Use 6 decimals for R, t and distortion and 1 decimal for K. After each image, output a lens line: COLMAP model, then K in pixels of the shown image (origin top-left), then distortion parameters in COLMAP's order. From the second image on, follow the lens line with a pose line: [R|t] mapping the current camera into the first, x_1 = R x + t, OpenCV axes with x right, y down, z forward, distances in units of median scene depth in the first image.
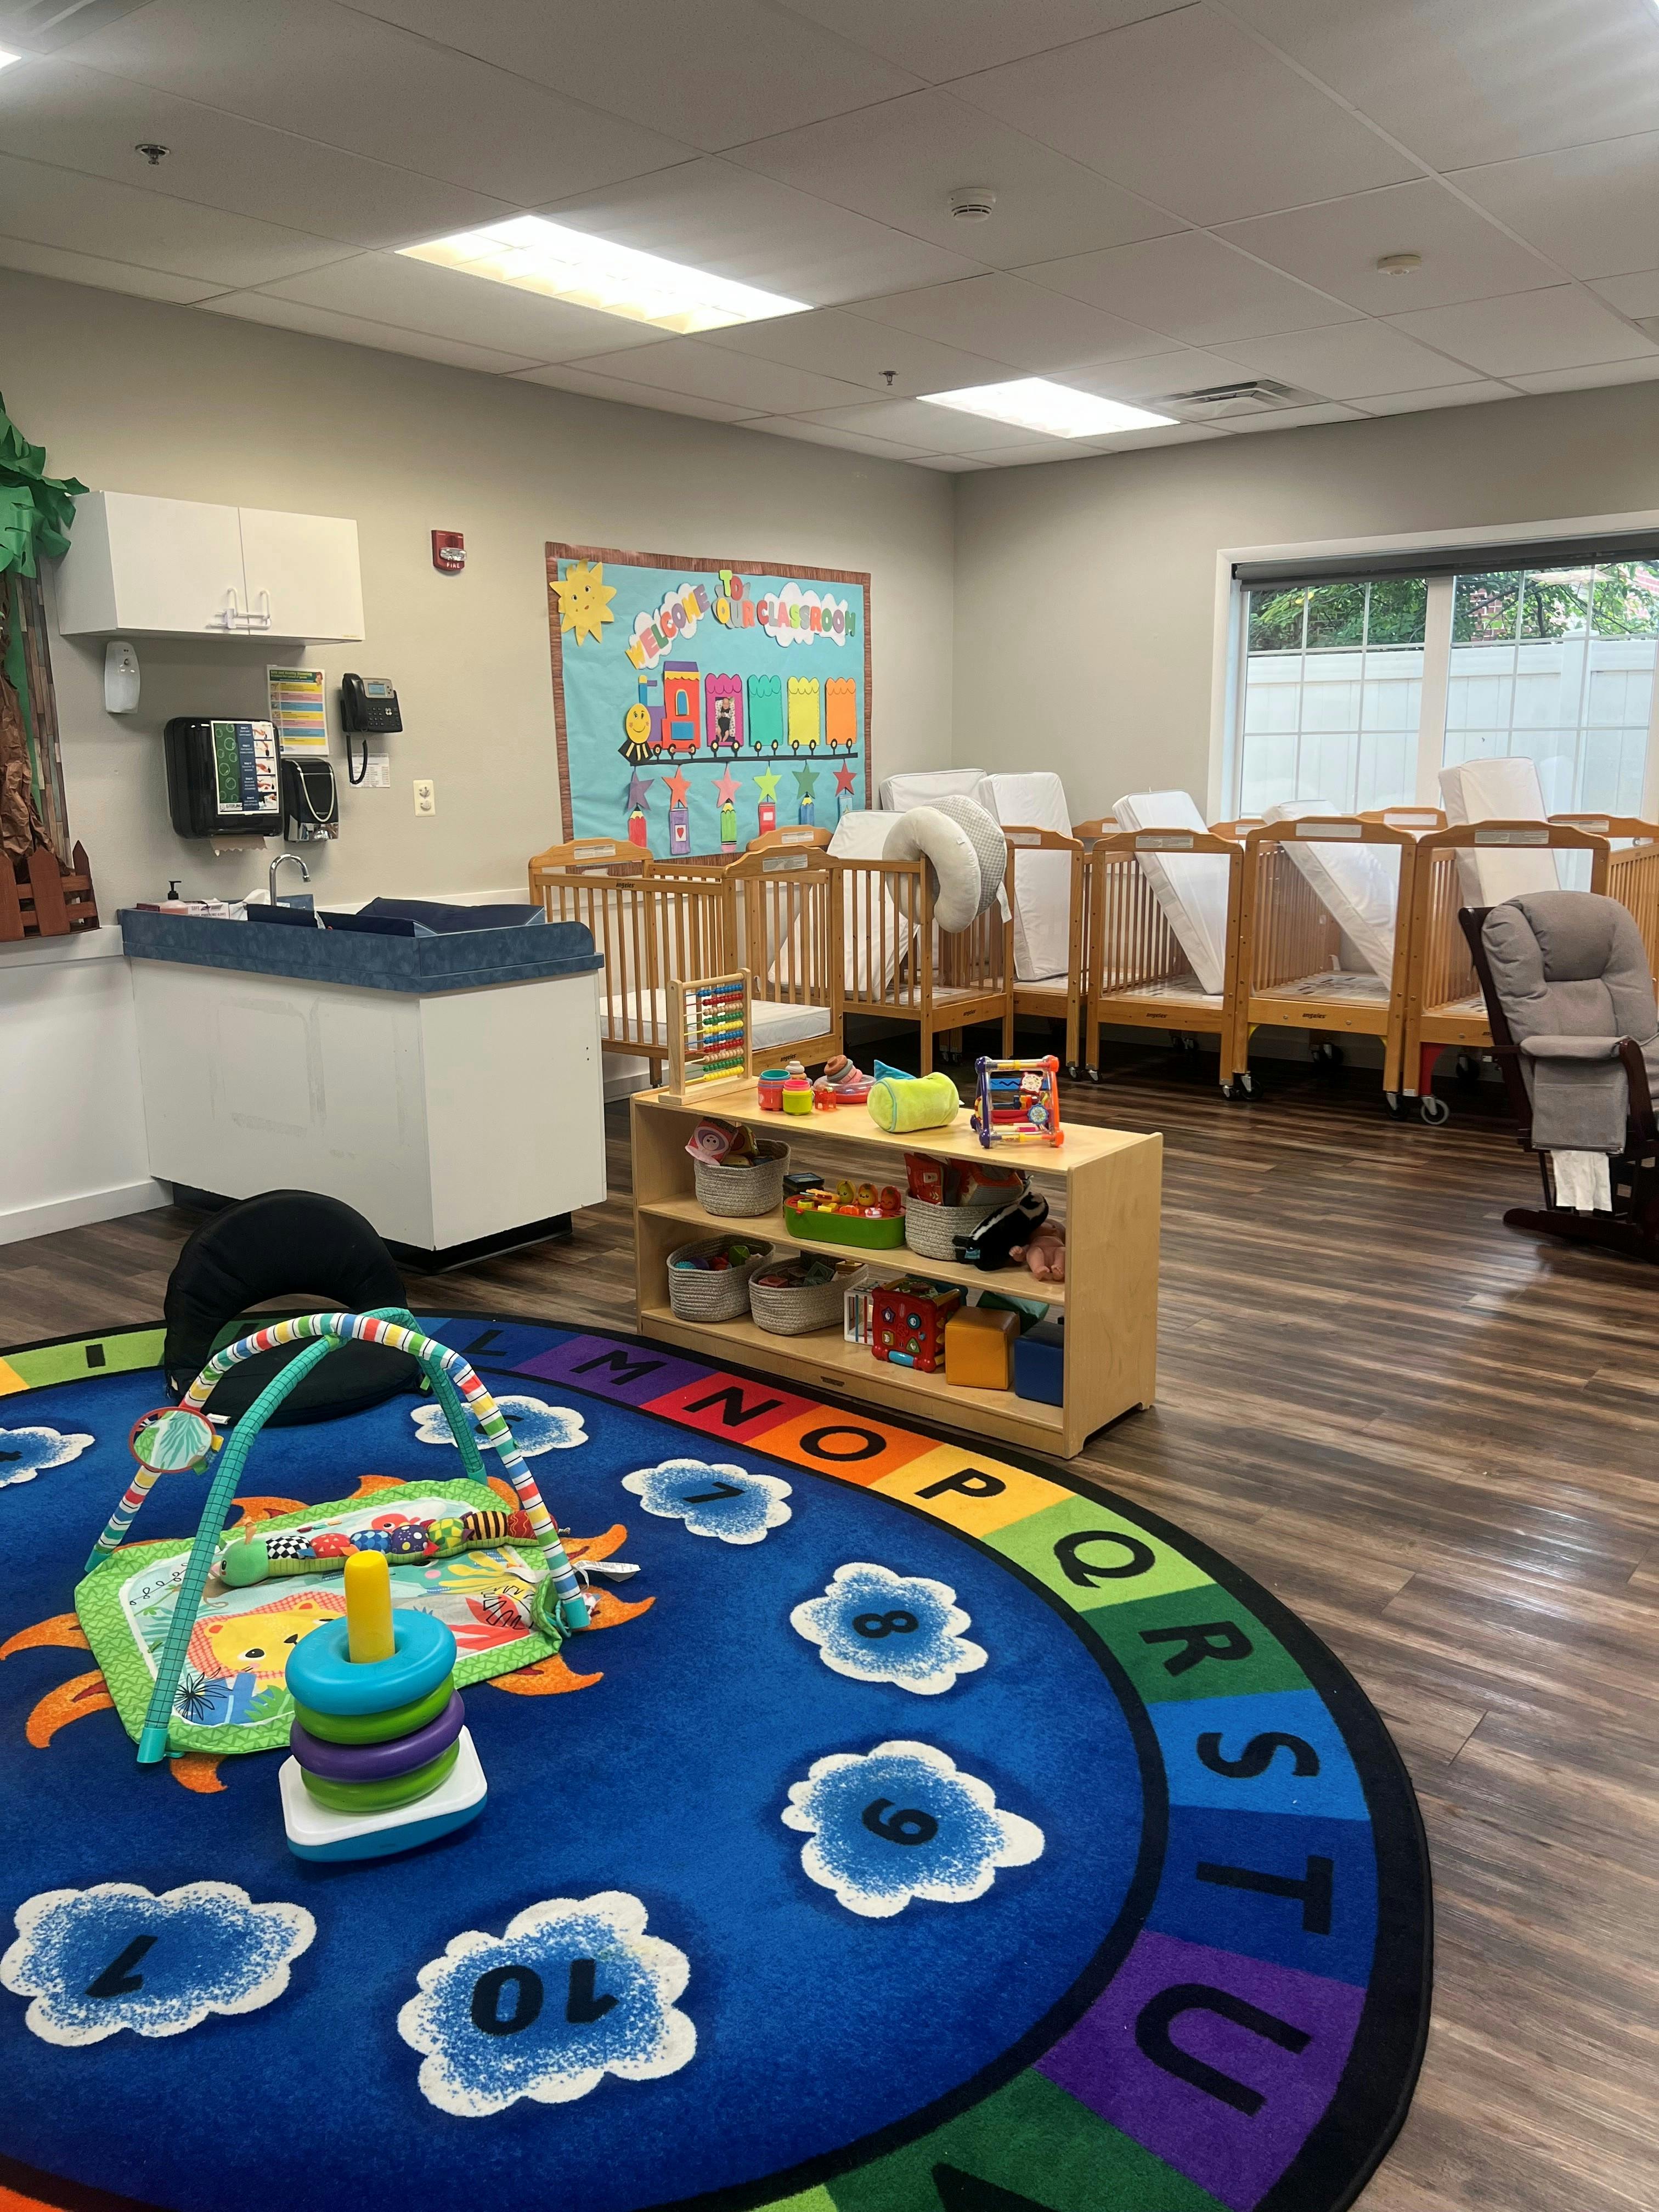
lens RADIAL K [[1690.9, 0, 806.2], [0, 1690.9, 1117.1], [0, 0, 1]] dist [0.039332, -0.033754]
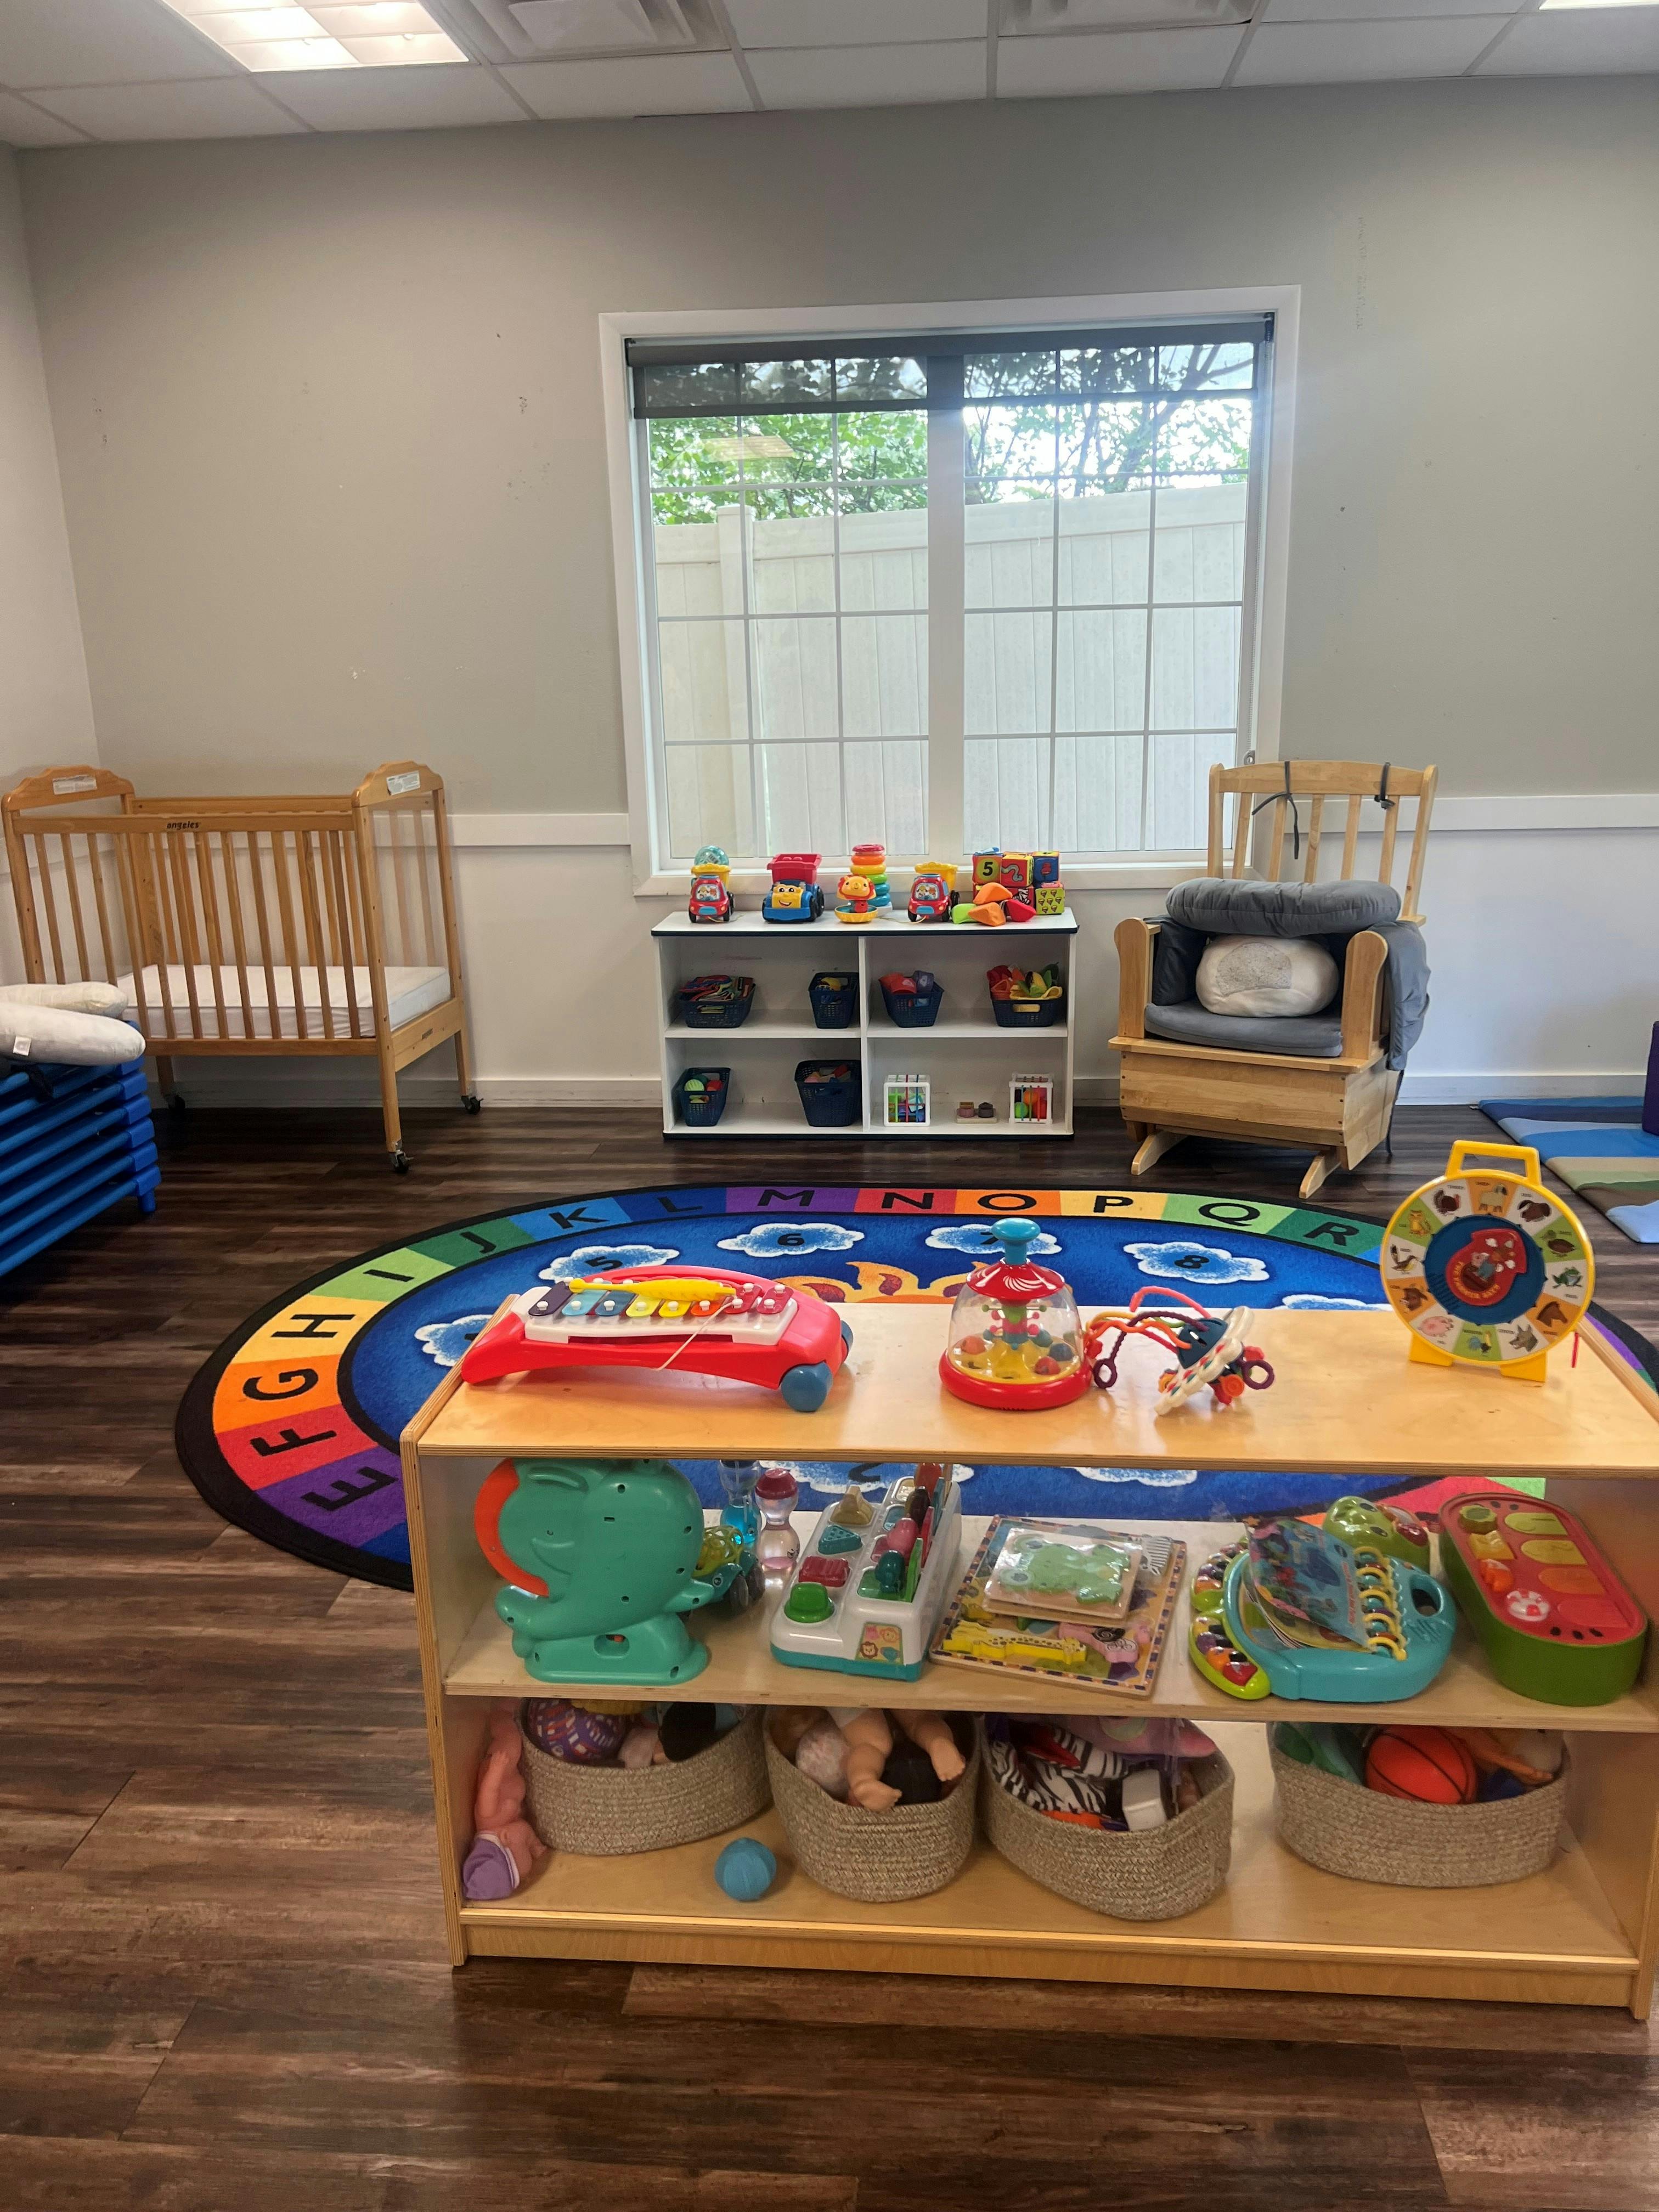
lens RADIAL K [[1559.8, 0, 847.1], [0, 1559.8, 1114.3], [0, 0, 1]] dist [0.041509, -0.035890]
pose [[0.824514, -0.152783, 0.544825, -1.092933], [0.138003, 0.988078, 0.068236, 0.001252], [-0.548755, 0.018926, 0.835769, -0.112301]]
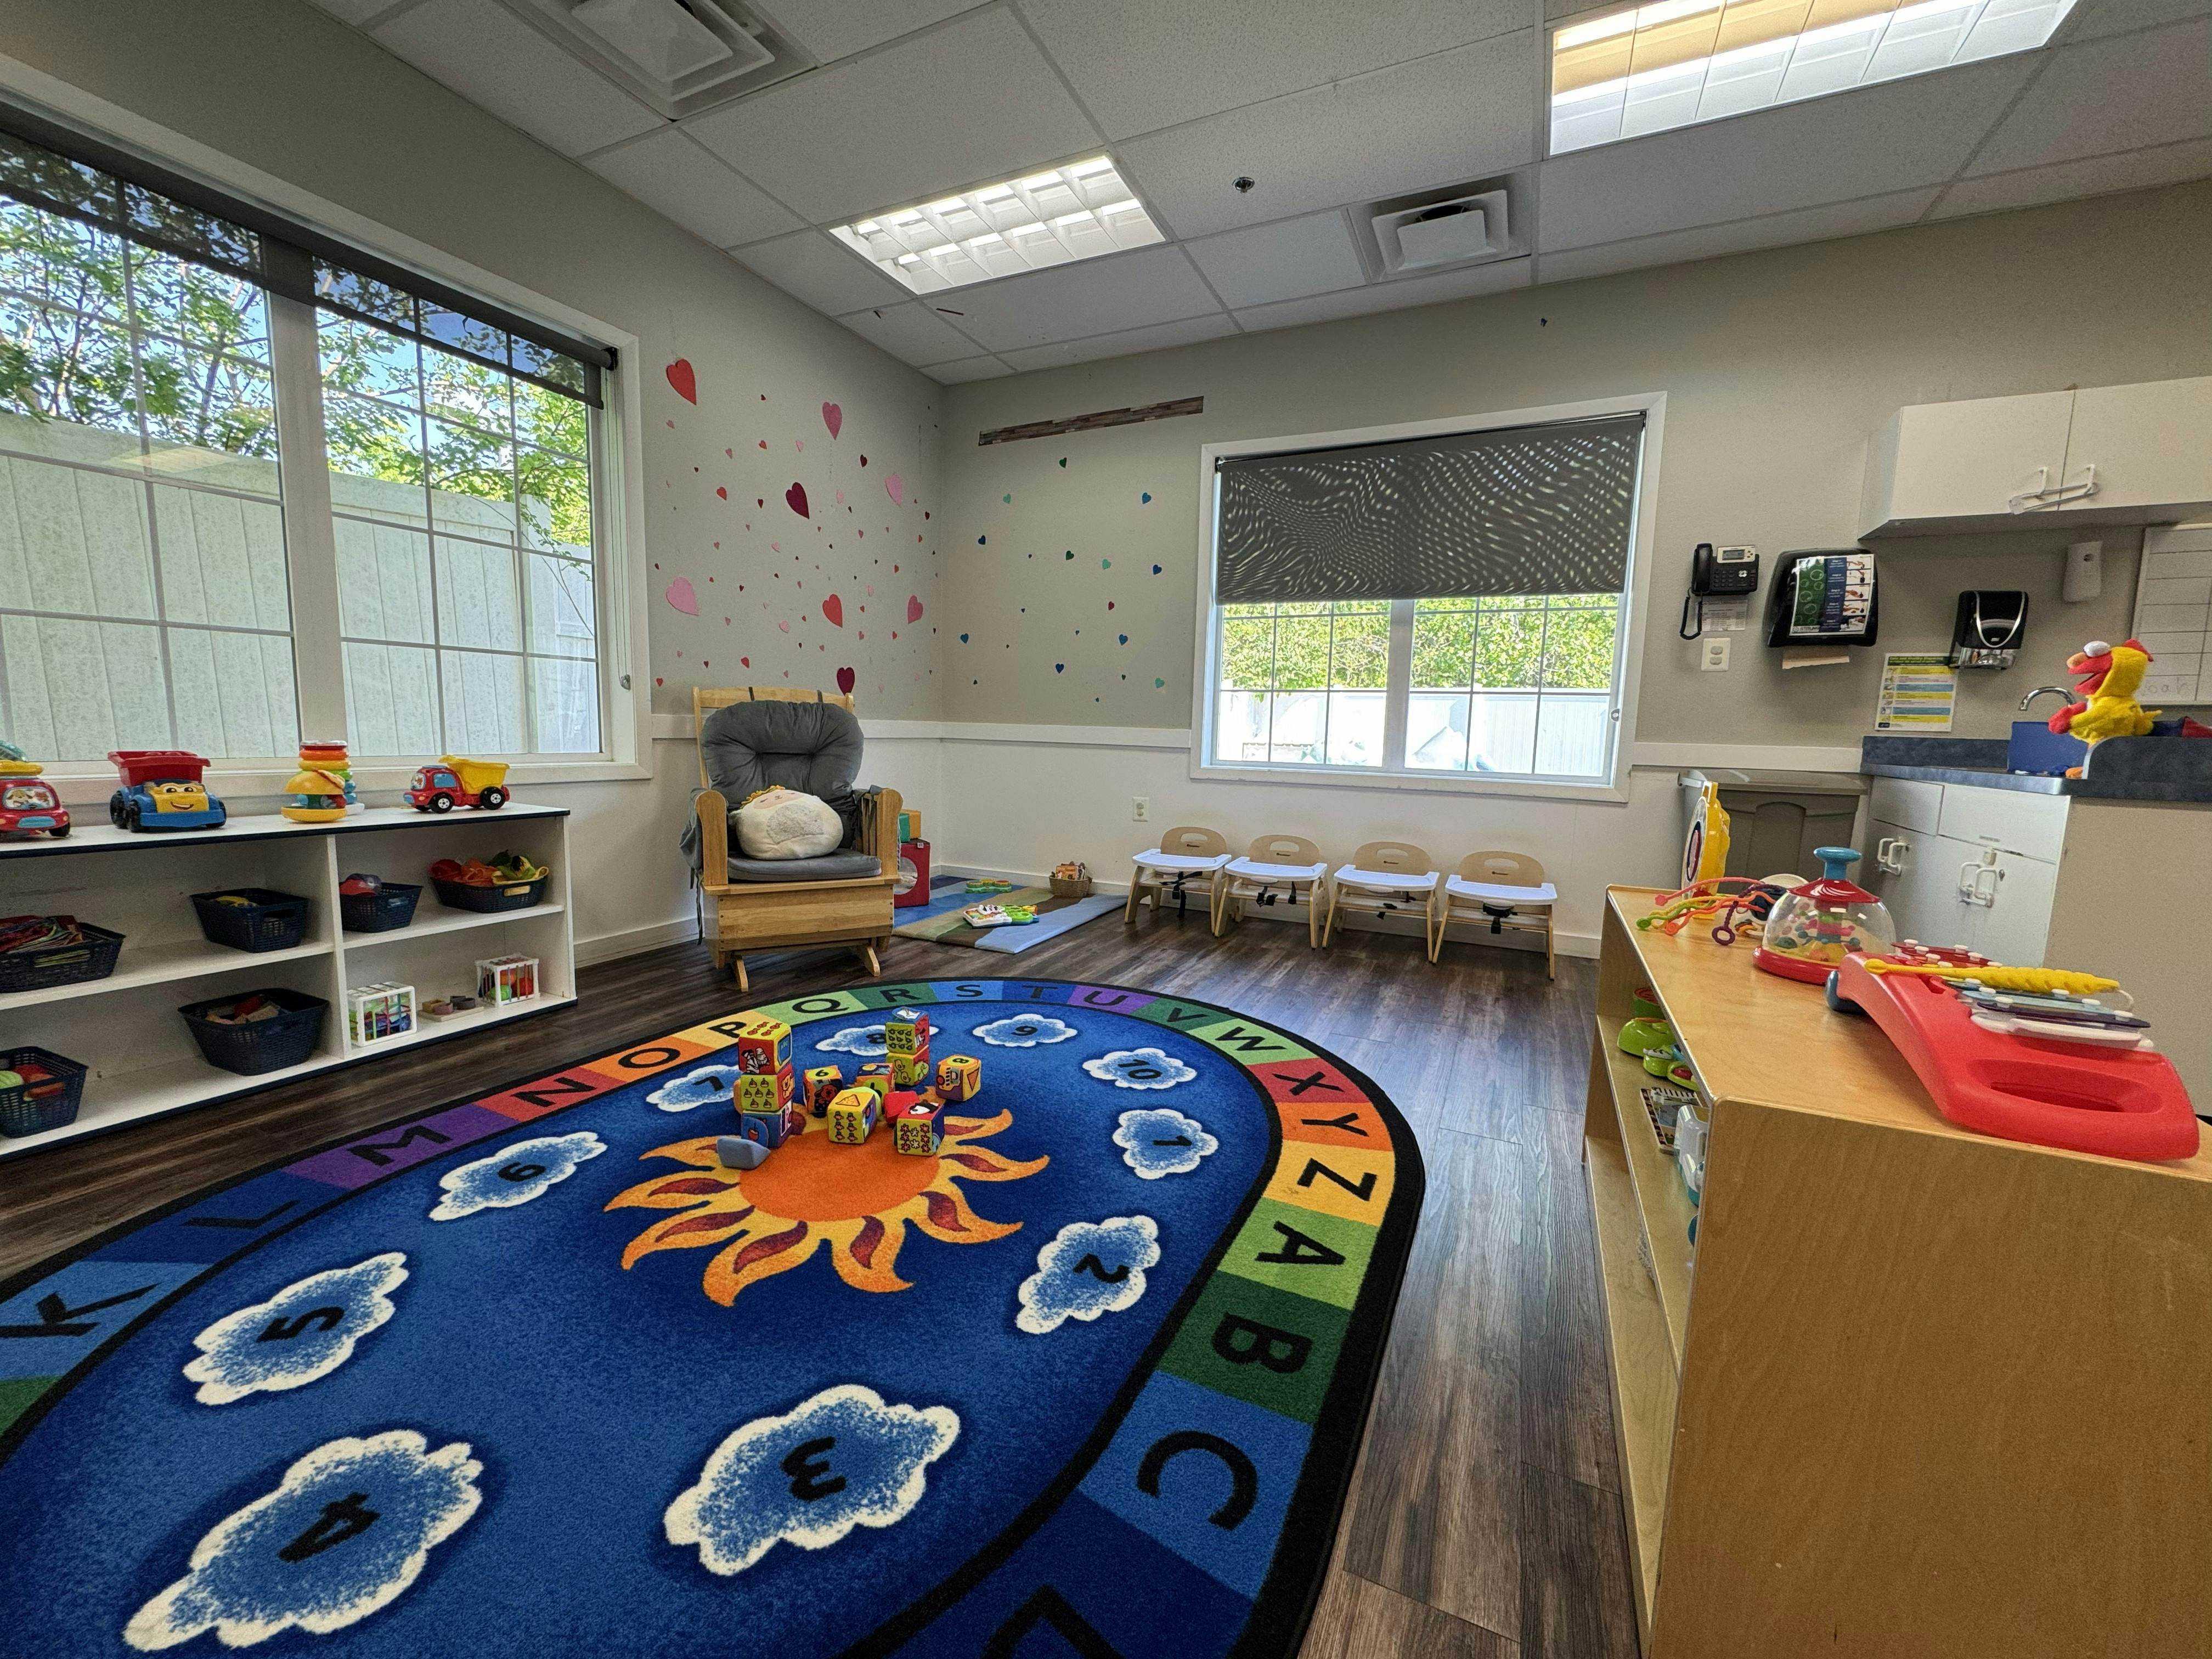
lens RADIAL K [[865.6, 0, 1102.1], [0, 865.6, 827.3], [0, 0, 1]] dist [-0.005497, -0.000378]
pose [[-0.235234, -0.110667, 0.965618, -1.087242], [0.186580, 0.969877, 0.156608, -0.084404], [-0.953862, 0.217005, -0.207500, 0.927730]]
